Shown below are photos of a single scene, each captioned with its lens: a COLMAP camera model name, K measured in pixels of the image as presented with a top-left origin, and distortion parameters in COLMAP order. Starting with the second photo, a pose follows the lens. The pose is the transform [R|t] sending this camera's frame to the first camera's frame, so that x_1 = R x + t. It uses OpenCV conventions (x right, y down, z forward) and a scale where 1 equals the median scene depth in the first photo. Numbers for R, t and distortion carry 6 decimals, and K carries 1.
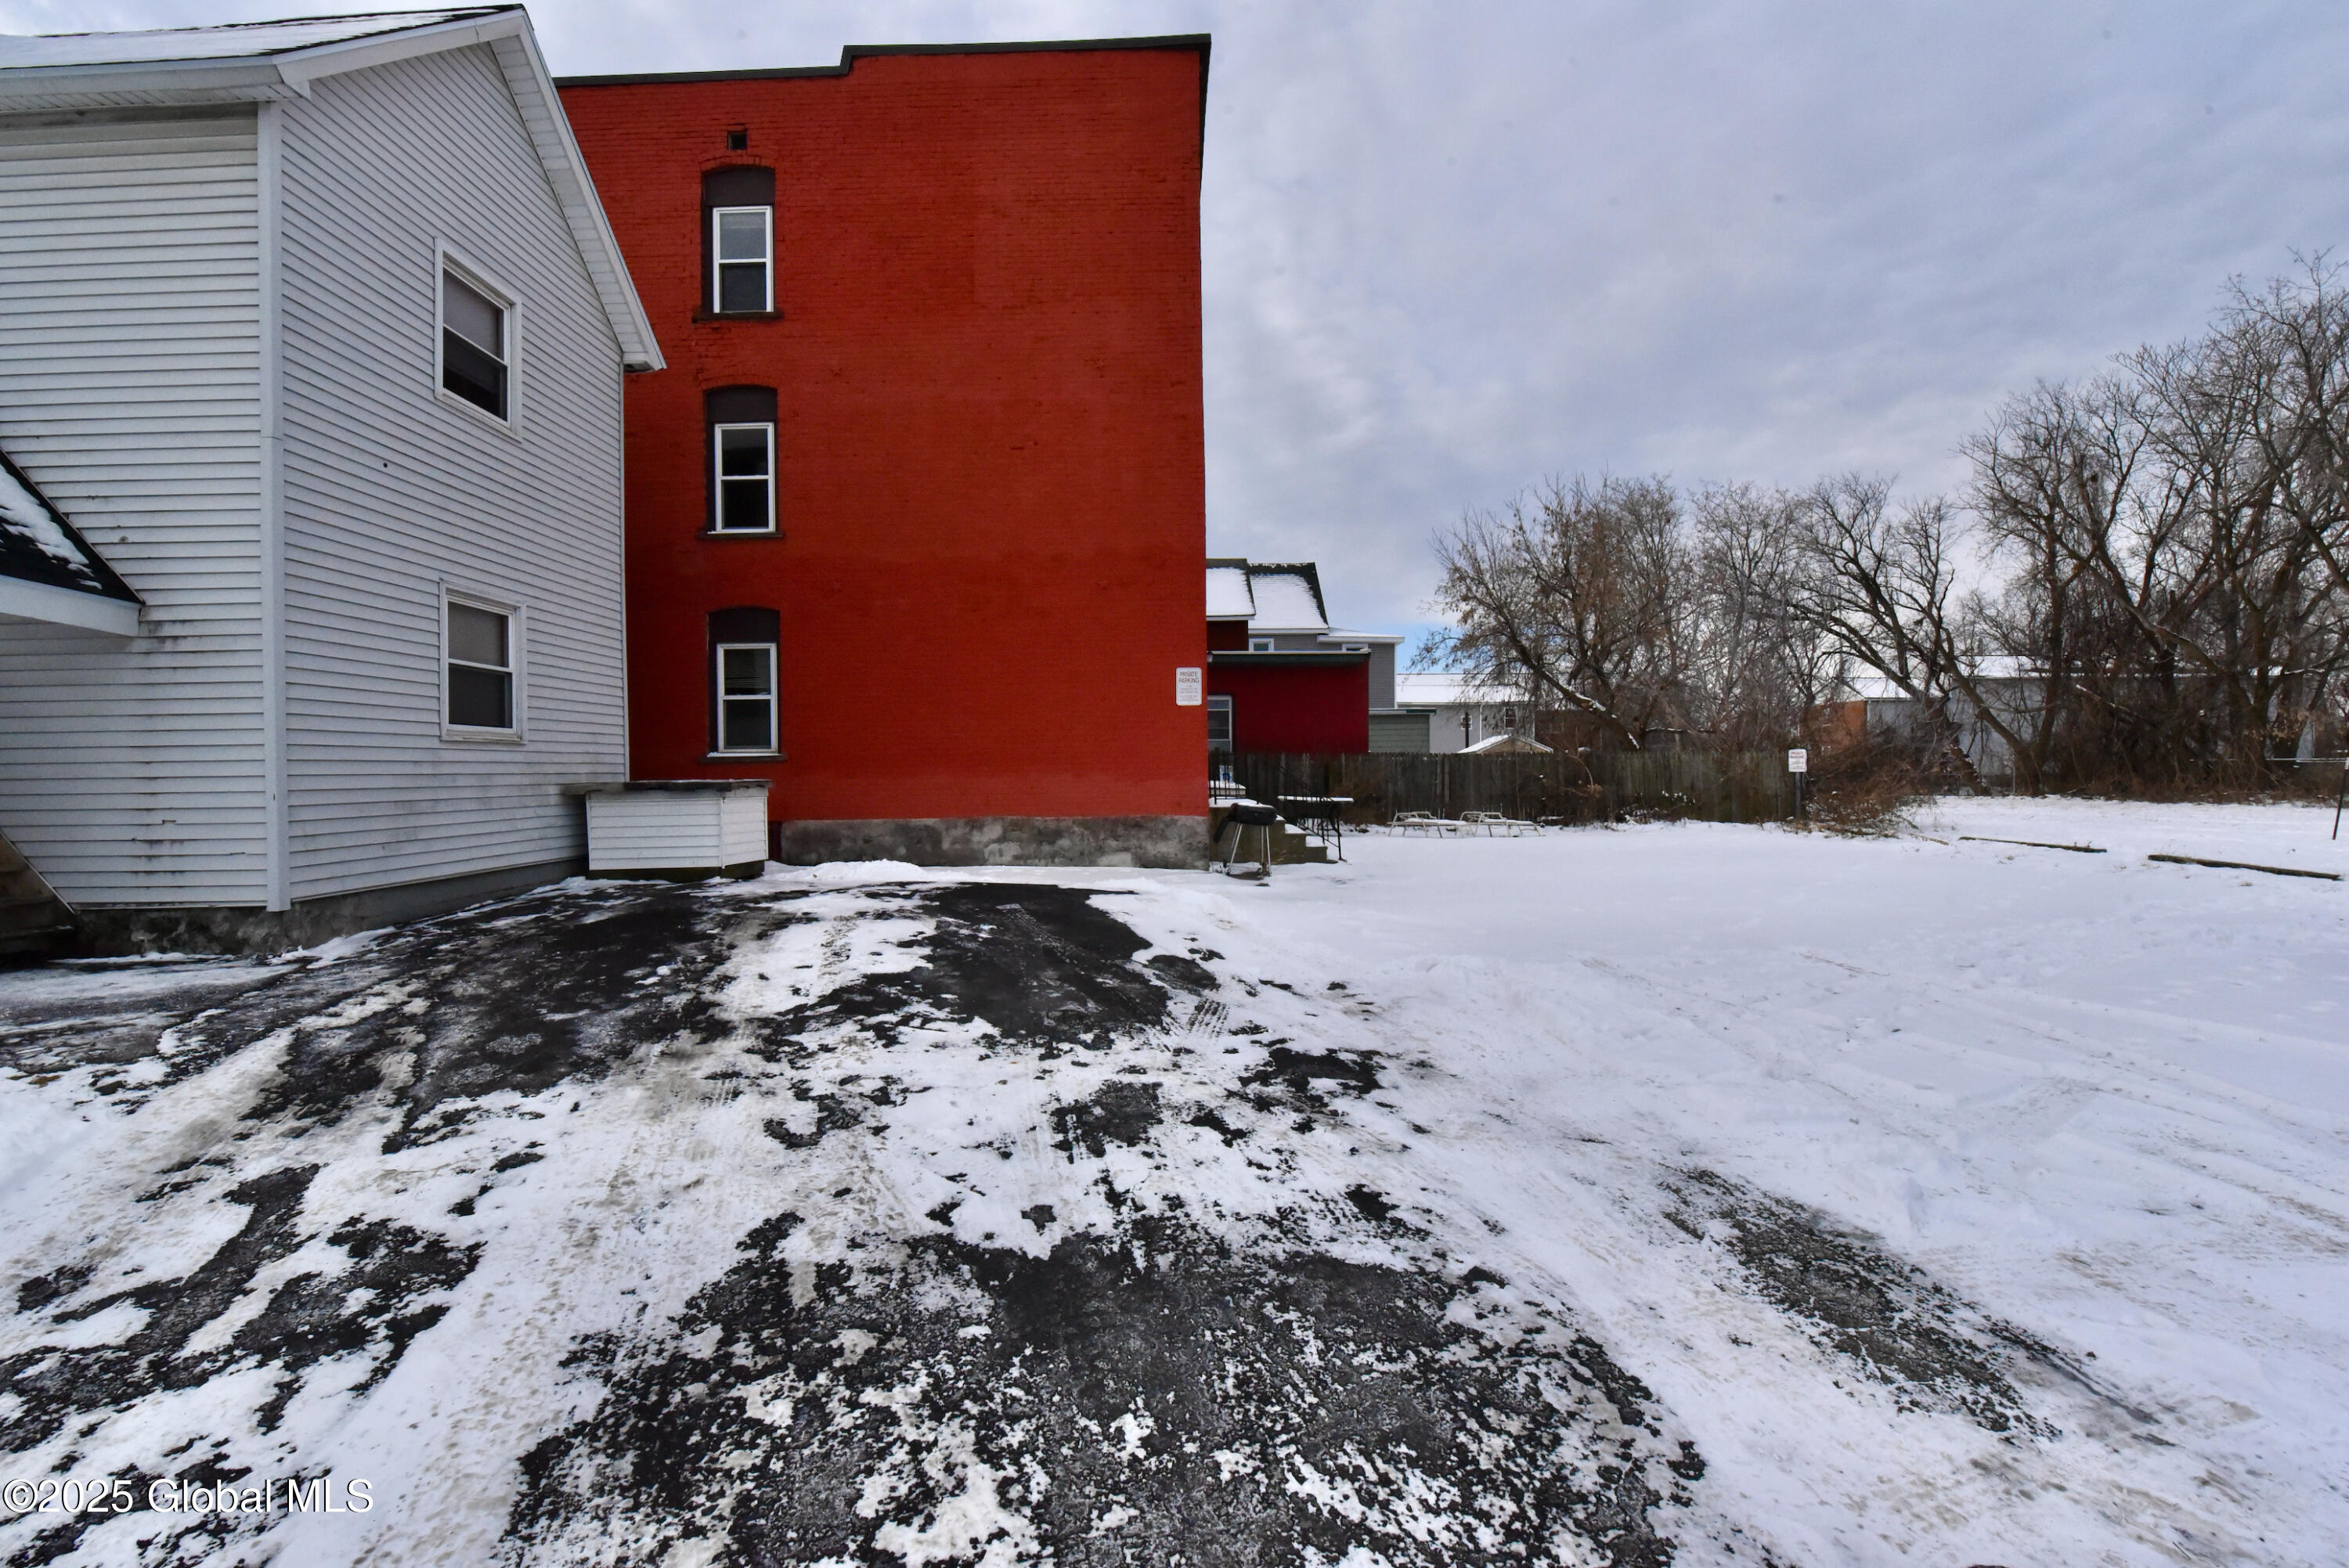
lens RADIAL K [[919.8, 0, 1190.9], [0, 919.8, 777.0], [0, 0, 1]] dist [-0.022573, -0.000358]
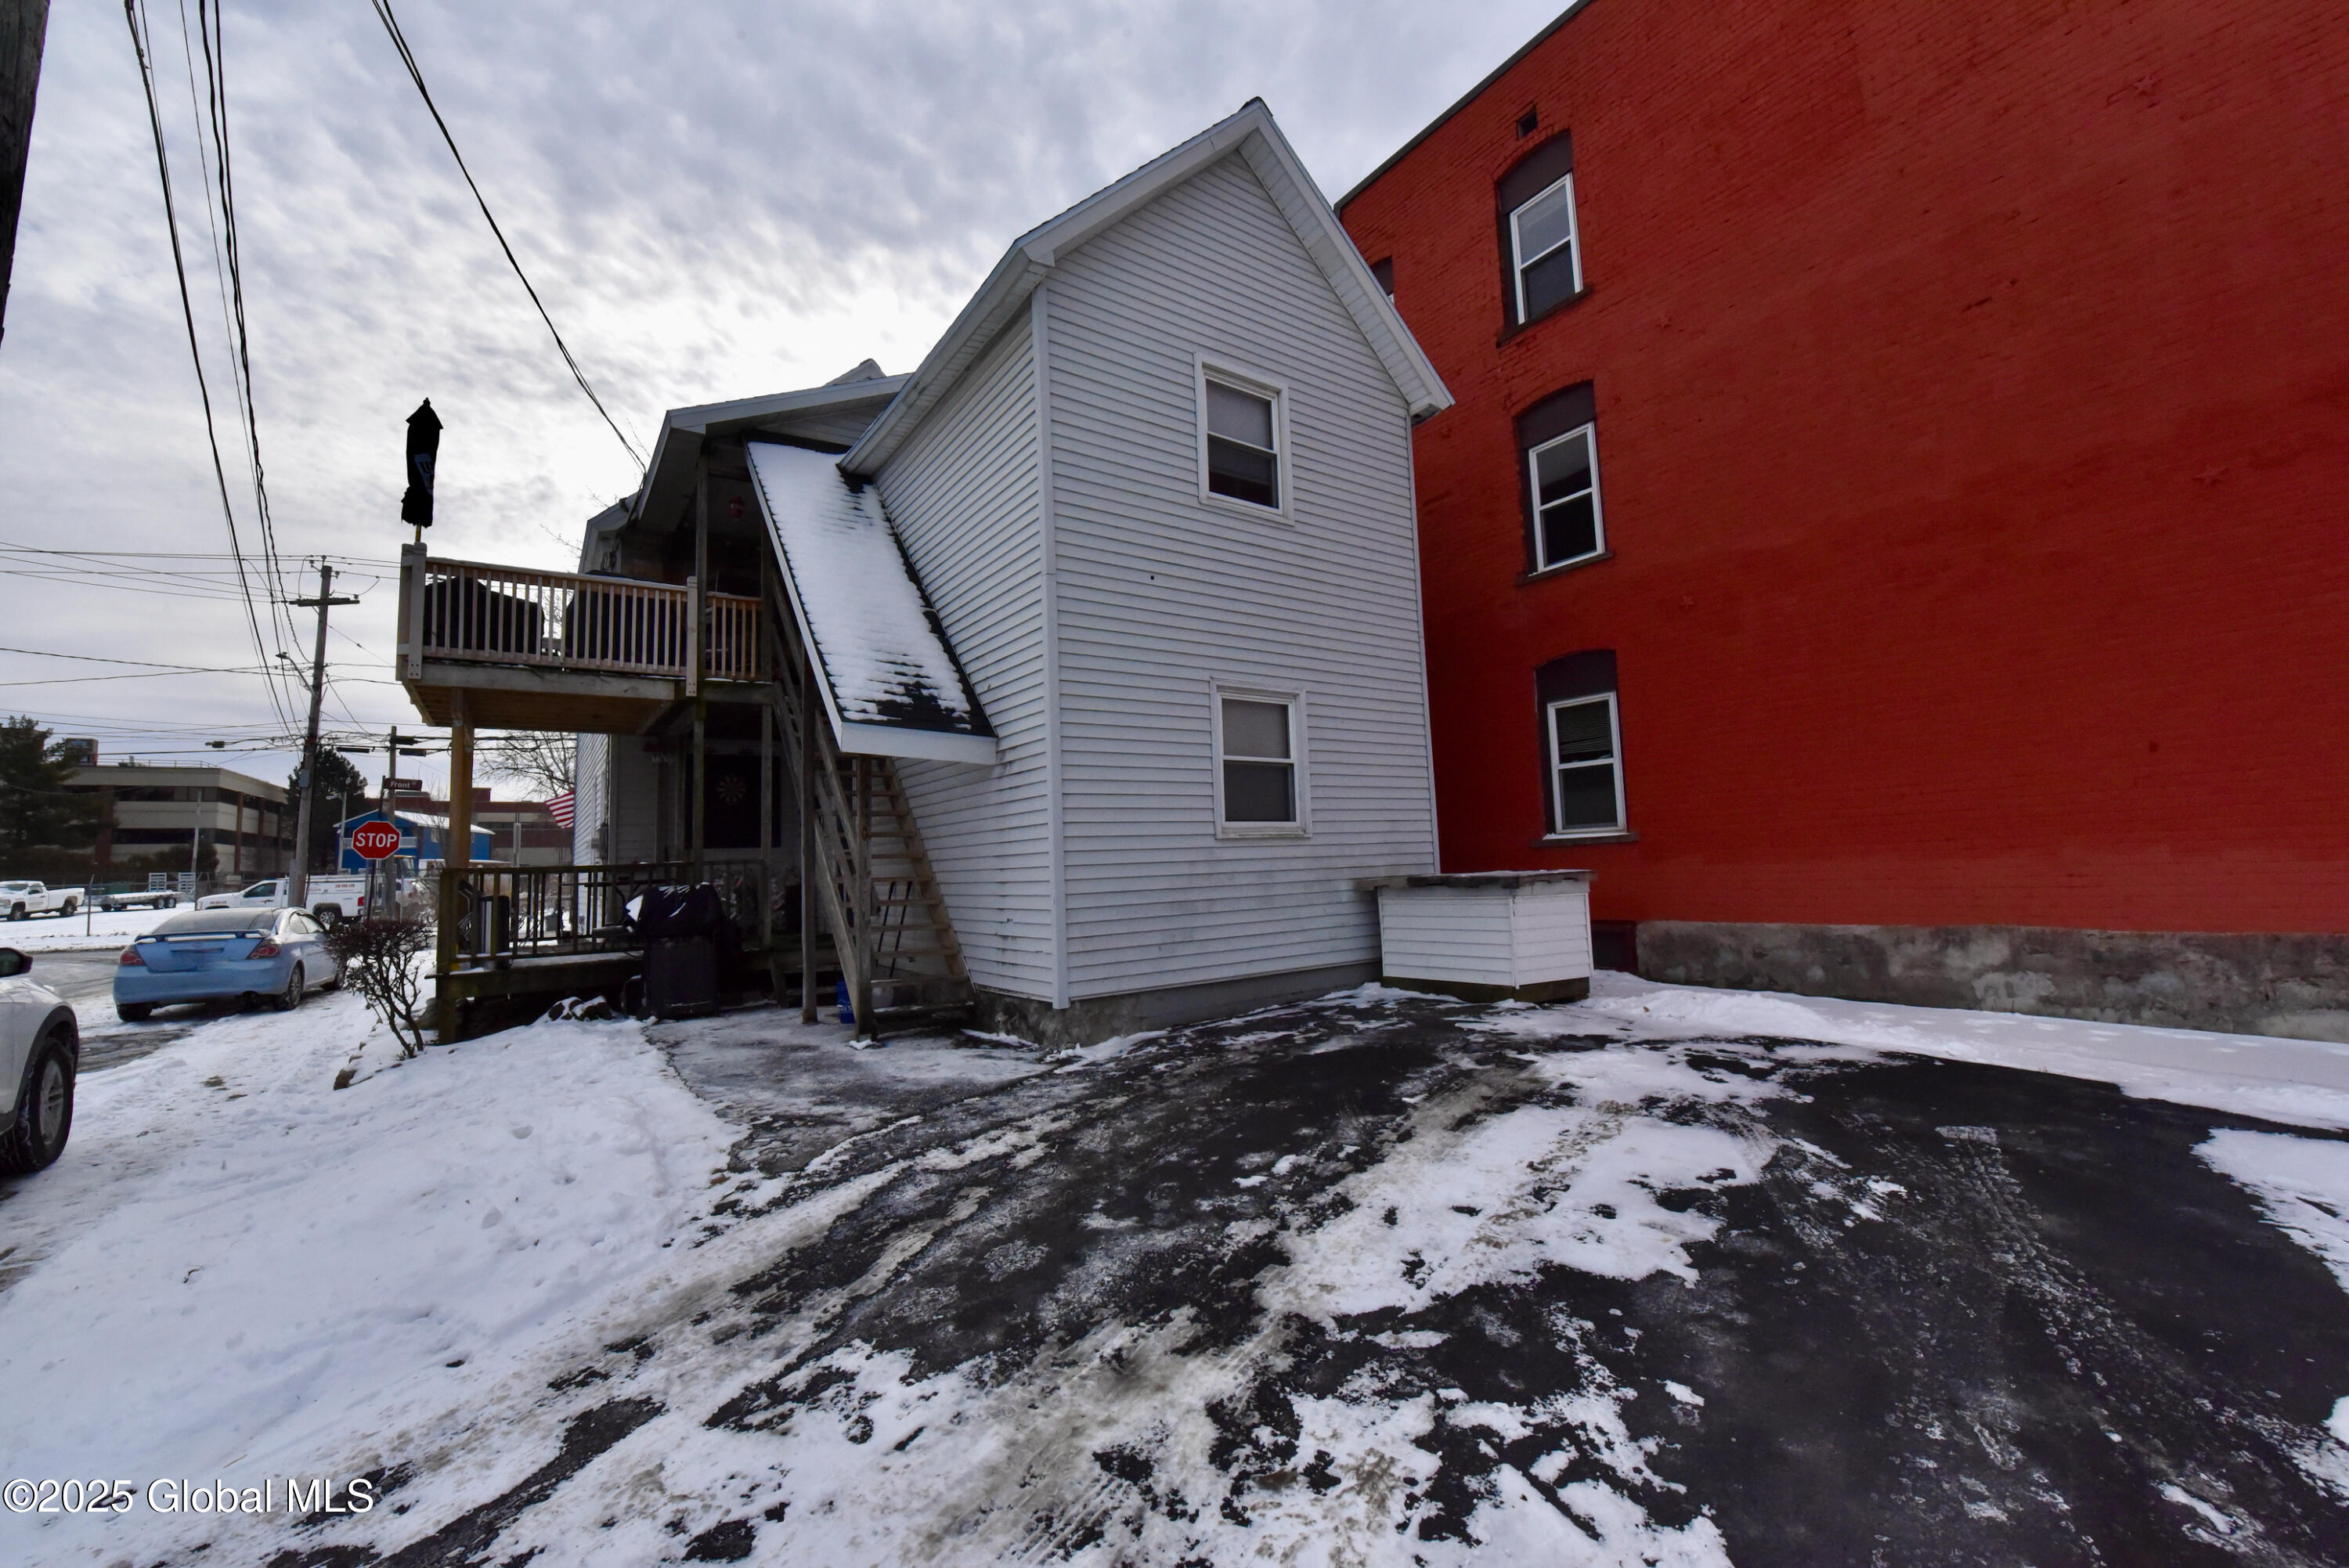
lens RADIAL K [[919.8, 0, 1190.9], [0, 919.8, 777.0], [0, 0, 1]] dist [-0.022573, -0.000358]
pose [[0.539040, -0.083995, -0.838082, 0.001588], [0.022231, 0.996087, -0.085532, -0.022159], [0.841987, 0.027474, 0.538798, 0.427420]]
